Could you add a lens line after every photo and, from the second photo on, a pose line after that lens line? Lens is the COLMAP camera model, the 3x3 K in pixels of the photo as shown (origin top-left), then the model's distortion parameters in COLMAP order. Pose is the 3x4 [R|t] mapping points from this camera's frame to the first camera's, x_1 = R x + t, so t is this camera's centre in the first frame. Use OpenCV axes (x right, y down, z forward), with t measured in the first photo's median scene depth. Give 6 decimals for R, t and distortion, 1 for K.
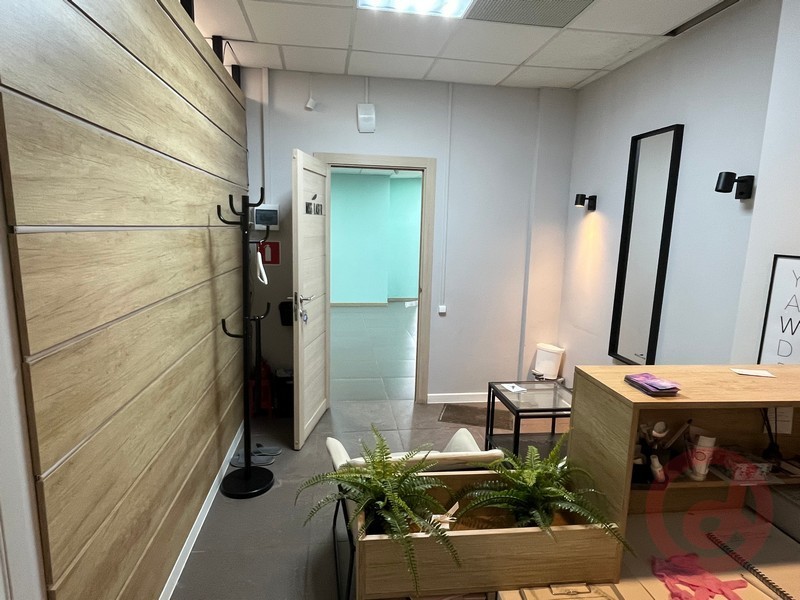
lens RADIAL K [[456.0, 0, 396.8], [0, 456.0, 301.5], [0, 0, 1]] dist [-0.005482, 0.001430]
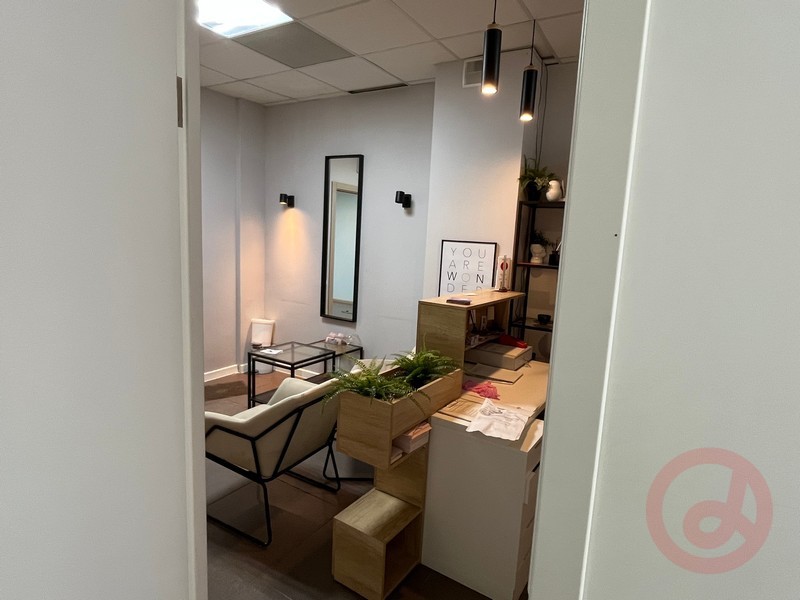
lens RADIAL K [[456.0, 0, 400.3], [0, 456.0, 301.5], [0, 0, 1]] dist [-0.005482, 0.001430]
pose [[0.631681, -0.110520, 0.767310, -0.468045], [0.091778, 0.993486, 0.067541, 0.005759], [-0.769776, 0.027758, 0.637710, -0.050868]]
